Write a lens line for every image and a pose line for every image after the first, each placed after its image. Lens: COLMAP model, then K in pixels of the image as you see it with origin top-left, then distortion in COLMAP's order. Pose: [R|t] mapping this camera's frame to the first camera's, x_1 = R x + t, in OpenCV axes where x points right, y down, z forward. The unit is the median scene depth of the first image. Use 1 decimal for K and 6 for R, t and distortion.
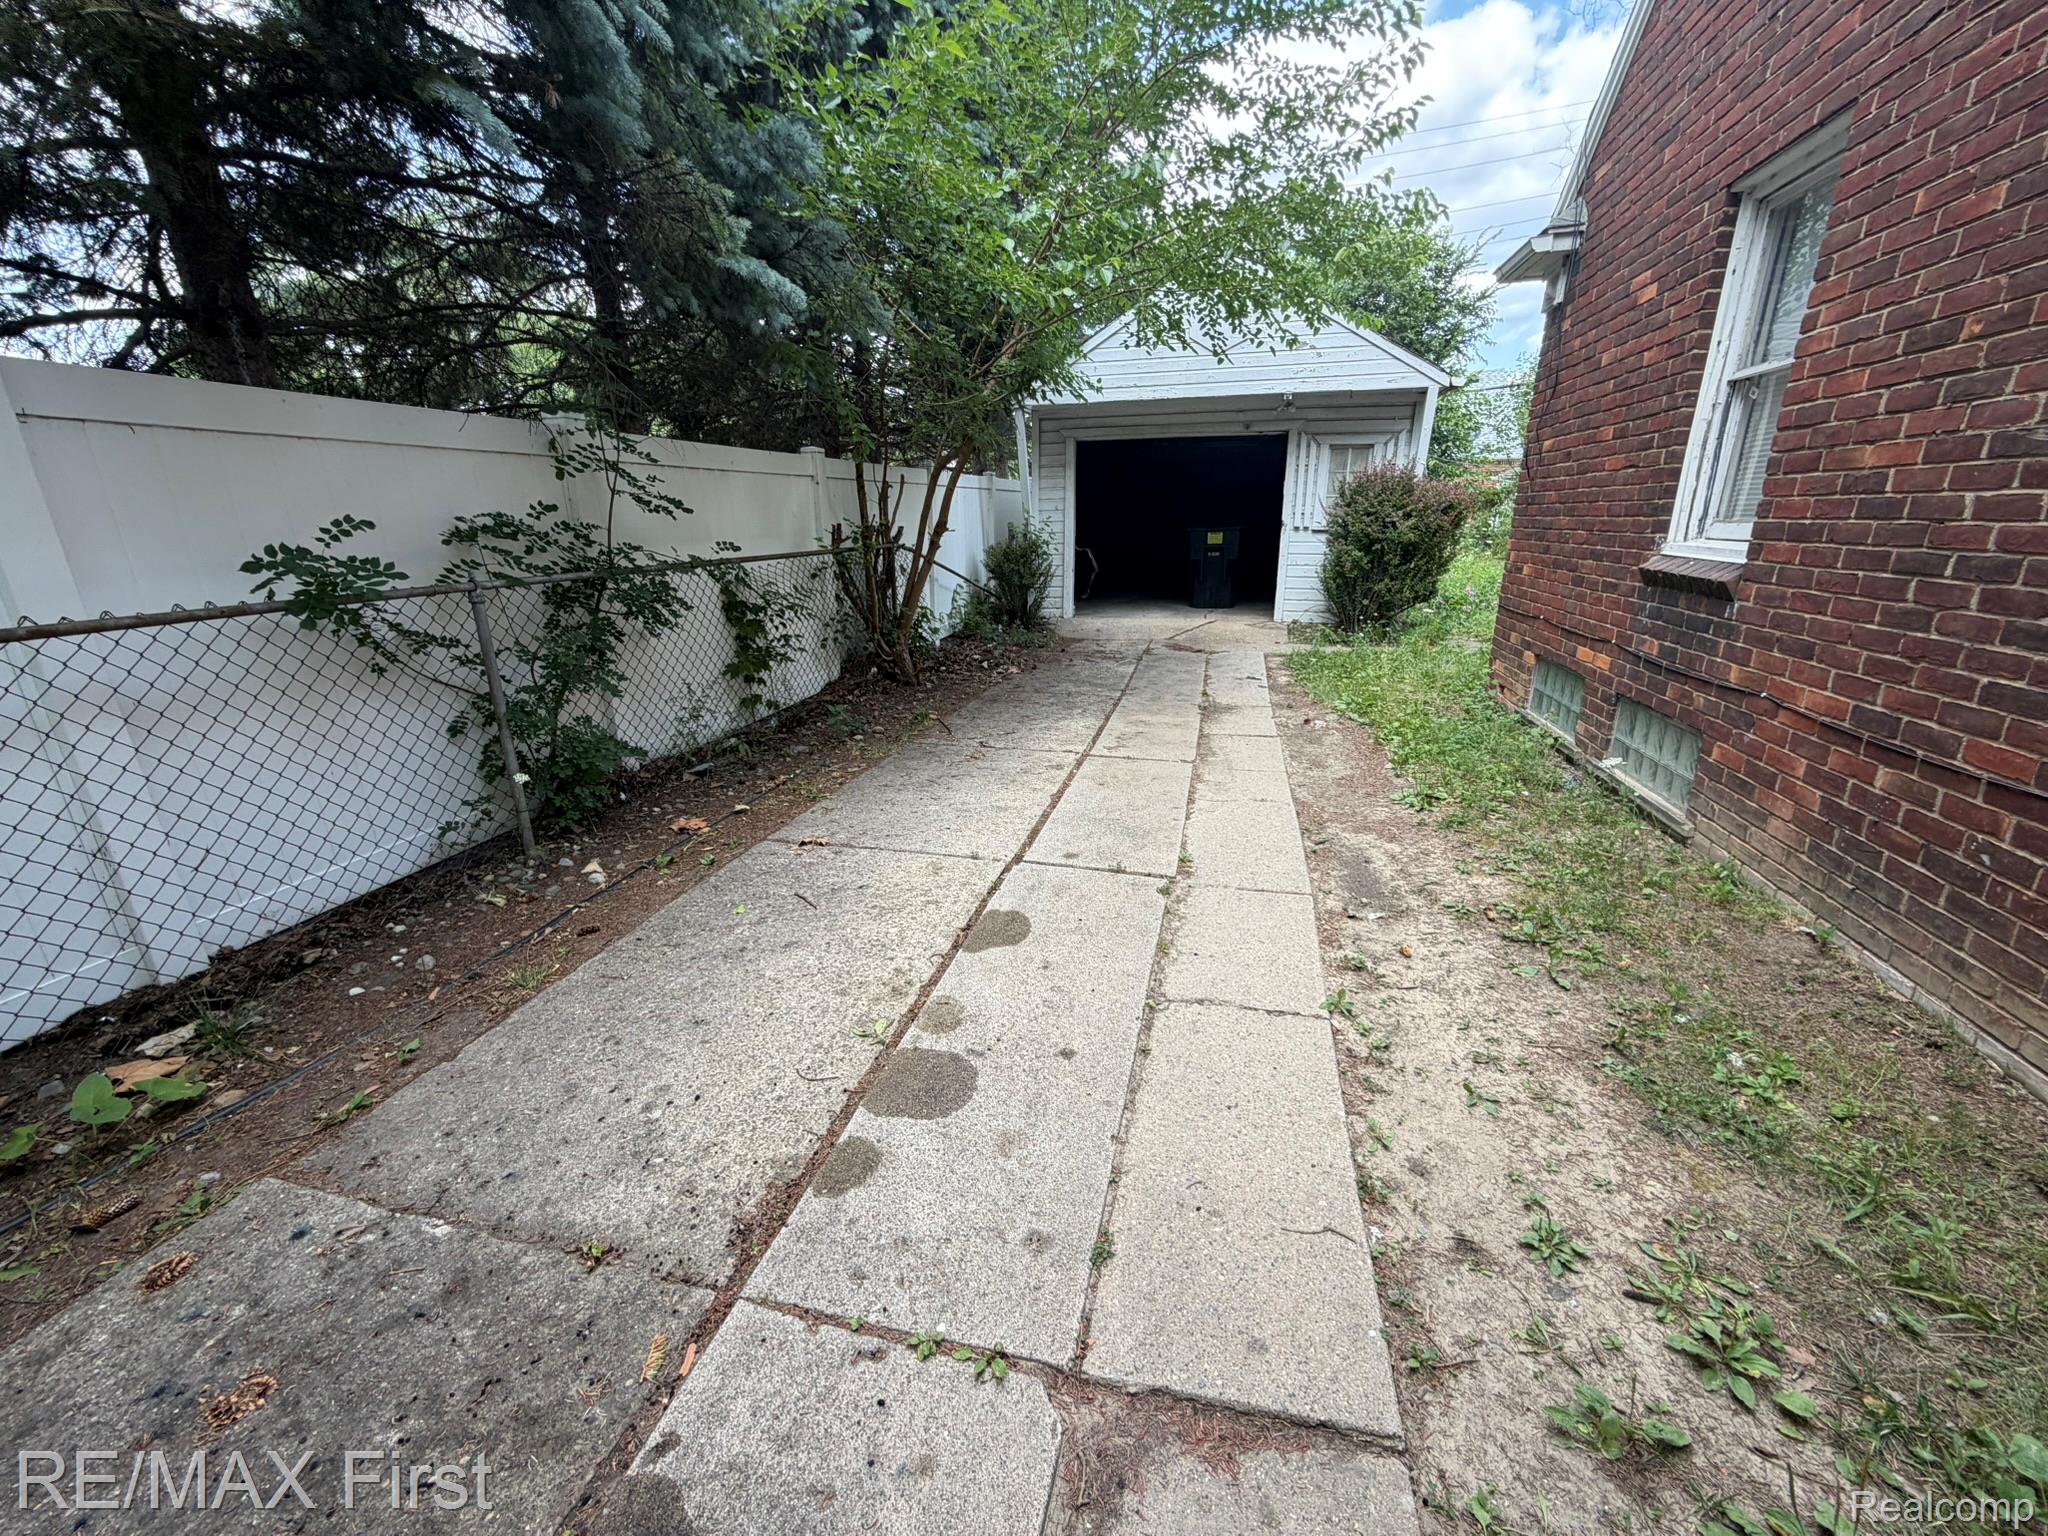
lens RADIAL K [[818.6, 0, 1026.7], [0, 818.6, 778.6], [0, 0, 1]] dist [-0.001282, 0.000174]
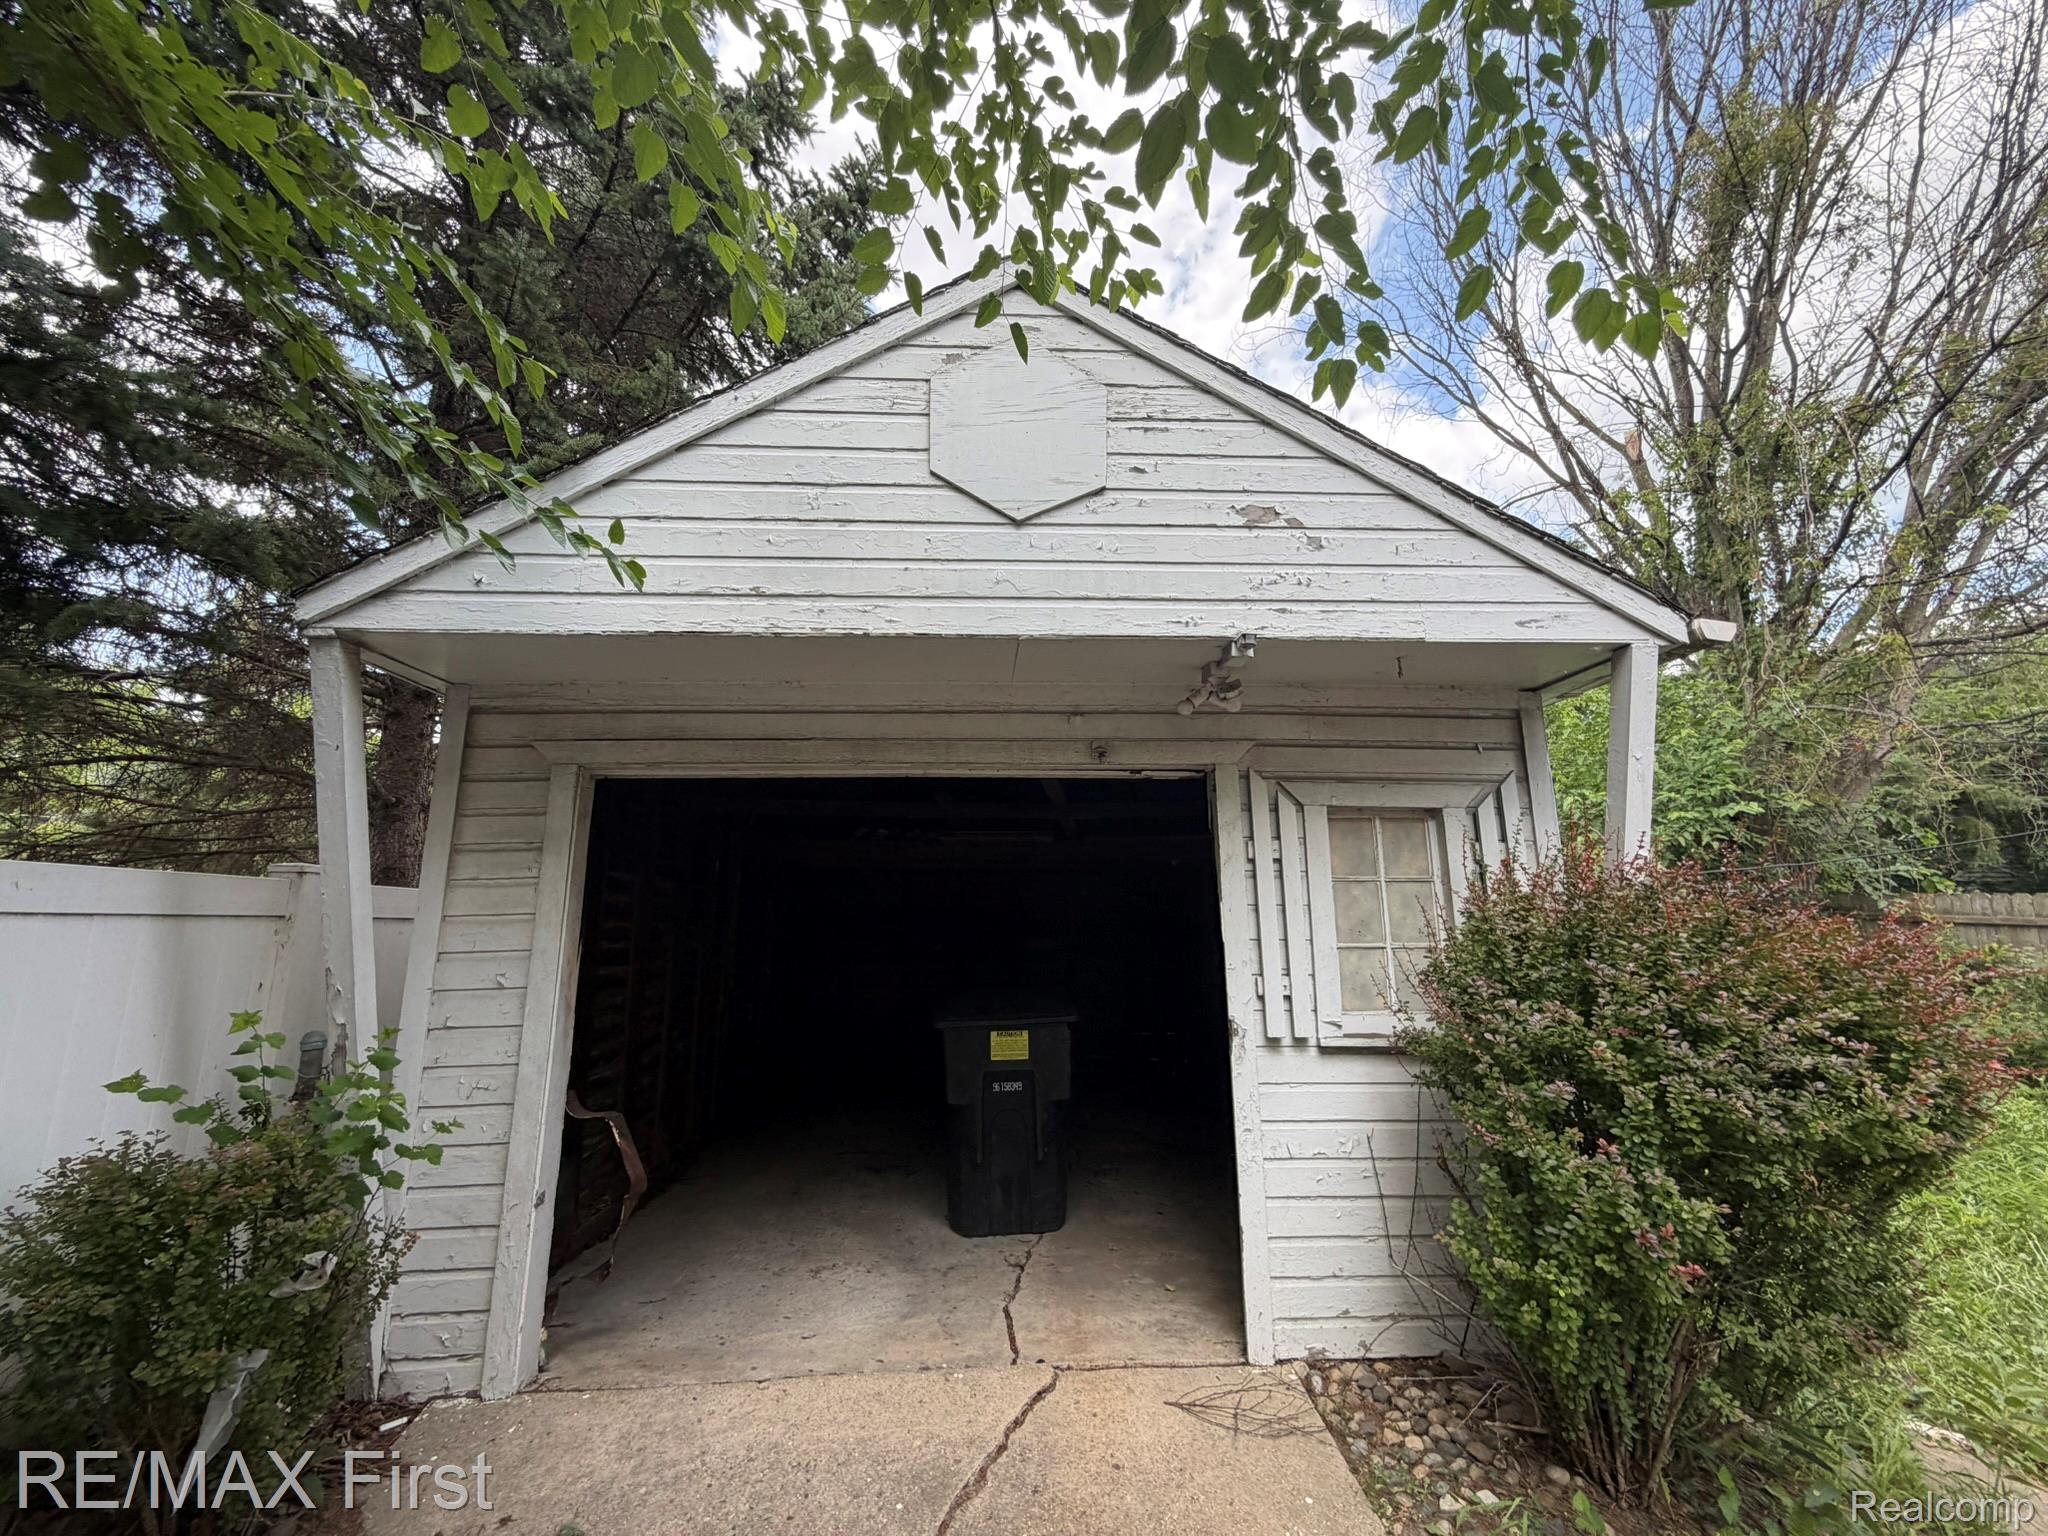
lens RADIAL K [[818.6, 0, 1022.1], [0, 818.6, 773.2], [0, 0, 1]] dist [-0.001282, 0.000174]
pose [[0.955557, 0.063849, 0.287808, 0.131328], [0.088515, 0.869083, -0.486683, -0.245043], [-0.281203, 0.490529, 0.824807, 0.695609]]
